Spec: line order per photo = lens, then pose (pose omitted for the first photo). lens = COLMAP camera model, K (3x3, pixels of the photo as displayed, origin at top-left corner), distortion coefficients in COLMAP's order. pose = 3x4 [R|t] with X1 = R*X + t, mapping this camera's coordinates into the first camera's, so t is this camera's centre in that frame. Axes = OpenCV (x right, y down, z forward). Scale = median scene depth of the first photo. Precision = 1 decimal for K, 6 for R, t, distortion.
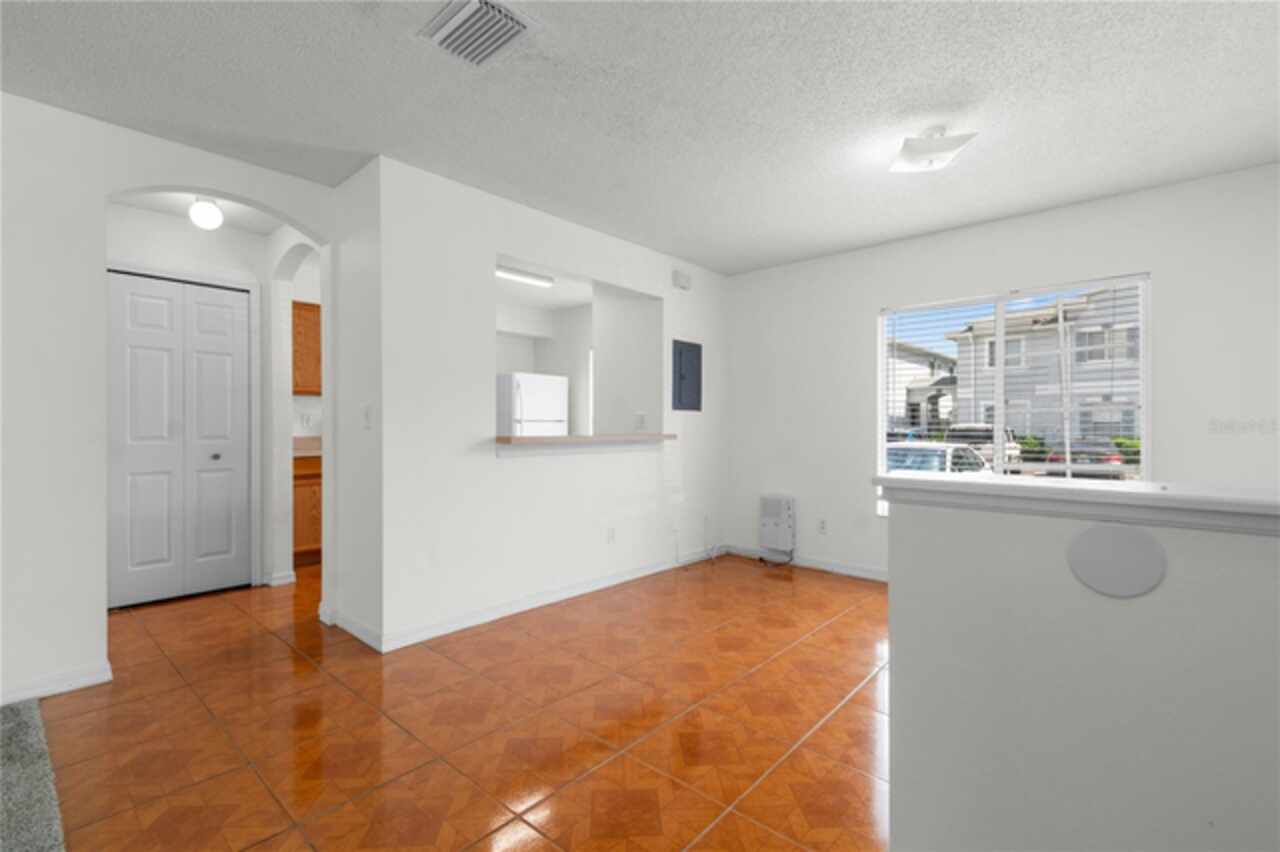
lens RADIAL K [[564.8, 0, 640.0], [0, 564.8, 426.0], [0, 0, 1]] dist [-0.001323, -0.000076]
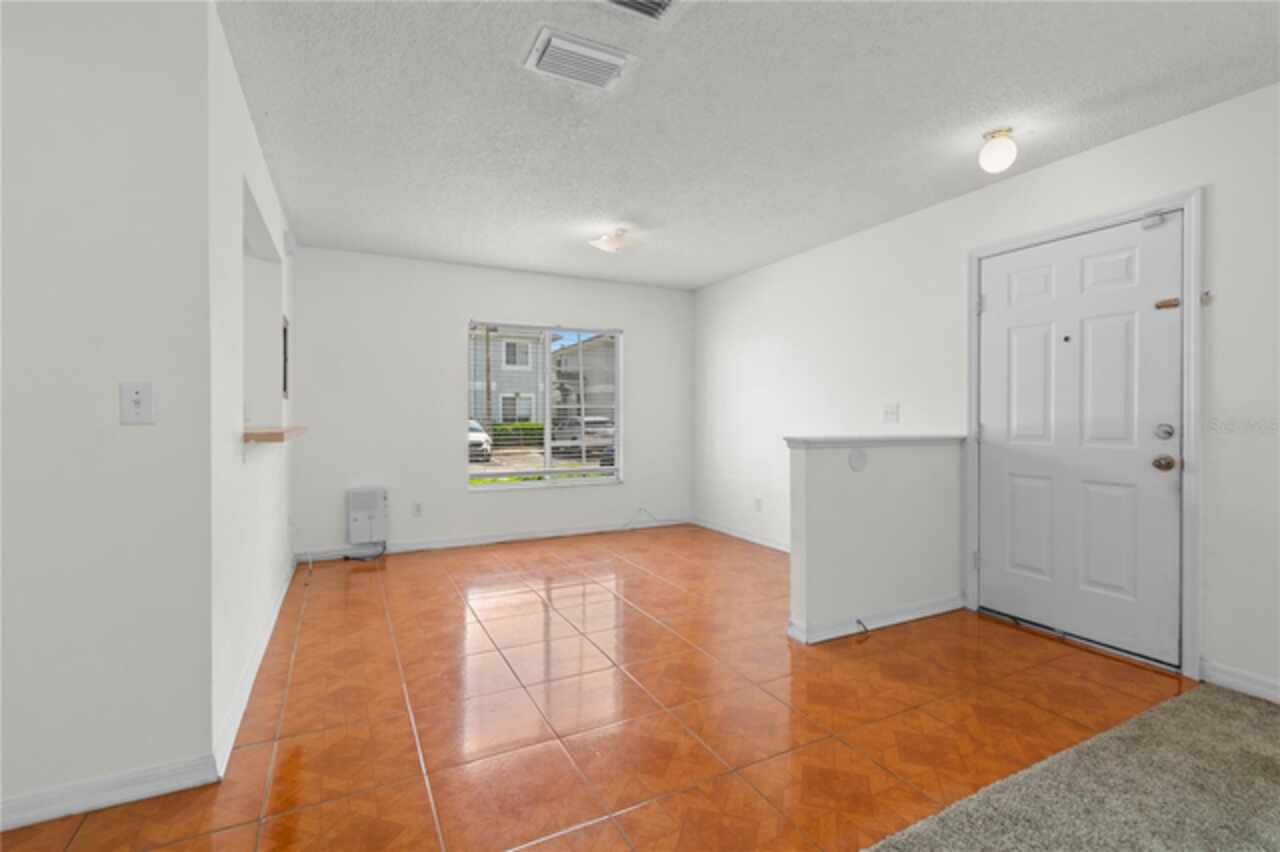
lens RADIAL K [[570.8, 0, 646.1], [0, 570.8, 417.2], [0, 0, 1]] dist [-0.000658, -0.000102]
pose [[0.344971, -0.003635, 0.938606, -0.537972], [0.001774, 0.999993, 0.003221, -0.001866], [-0.938612, 0.000554, 0.344975, 0.212266]]
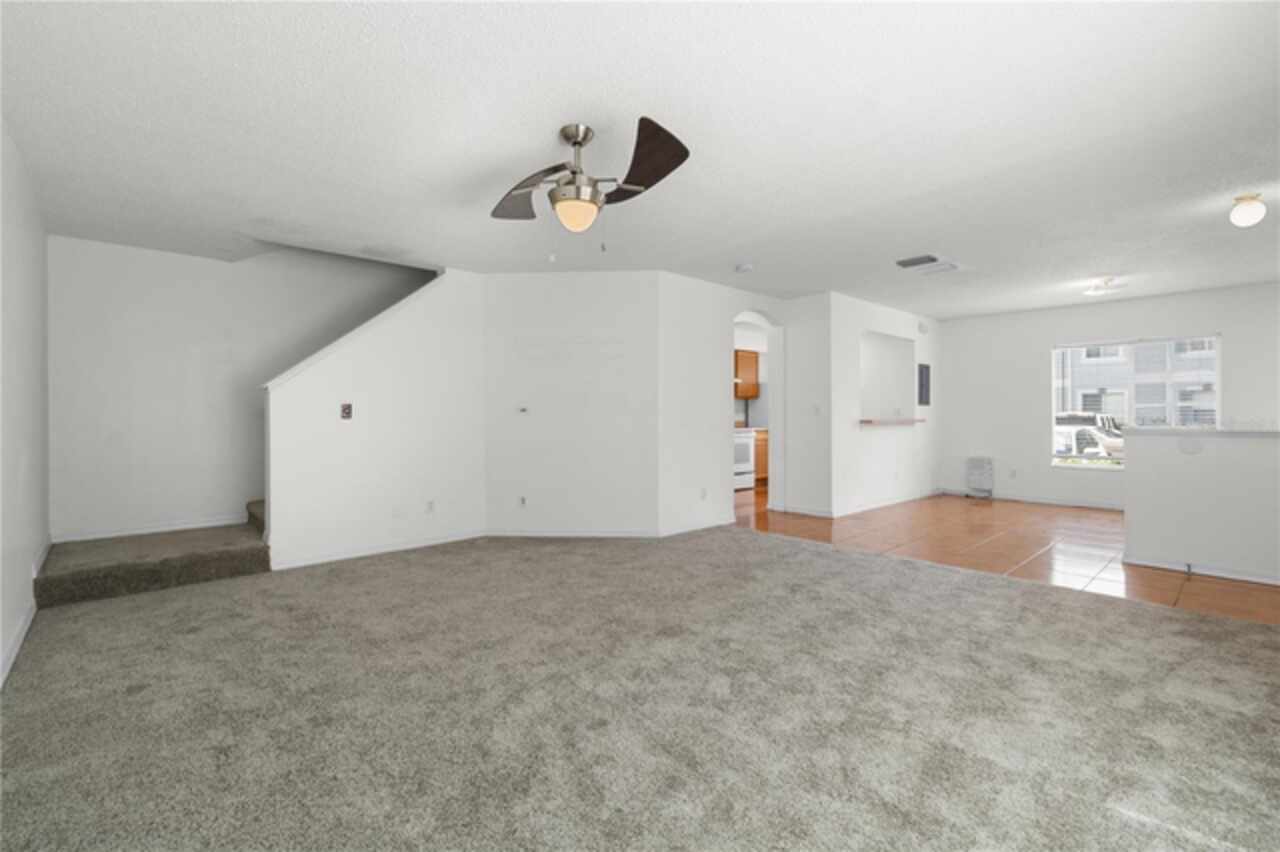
lens RADIAL K [[570.8, 0, 646.1], [0, 570.8, 417.2], [0, 0, 1]] dist [-0.000658, -0.000102]
pose [[0.995795, -0.005619, -0.091436, -0.593342], [0.005567, 0.999984, -0.000827, 0.004382], [0.091439, 0.000314, 0.995811, -0.771414]]
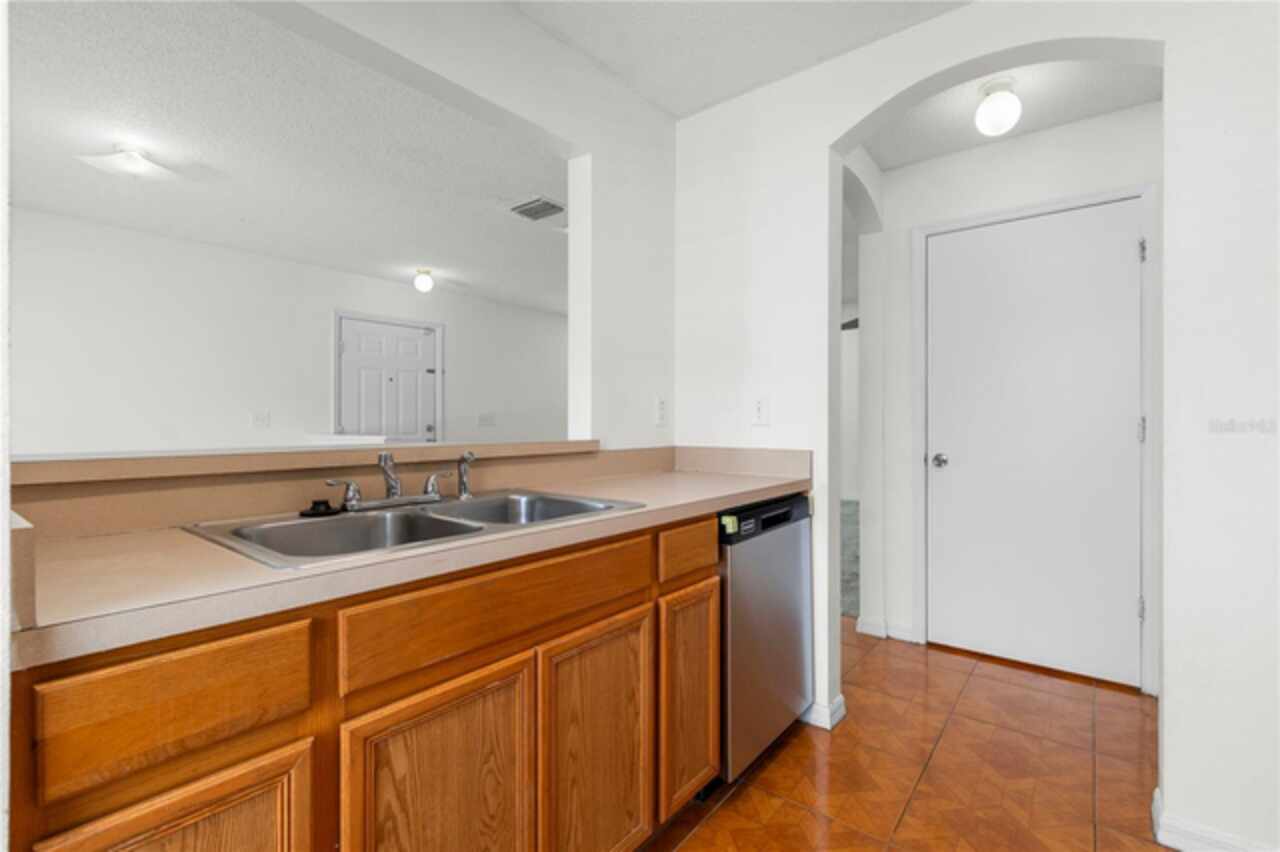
lens RADIAL K [[573.9, 0, 640.0], [0, 573.9, 426.0], [0, 0, 1]] dist [0.002235, 0.000090]
pose [[-0.998777, -0.002847, -0.049365, -0.222163], [-0.003288, 0.999955, 0.008858, -0.003051], [0.049337, 0.009009, -0.998742, 1.215262]]
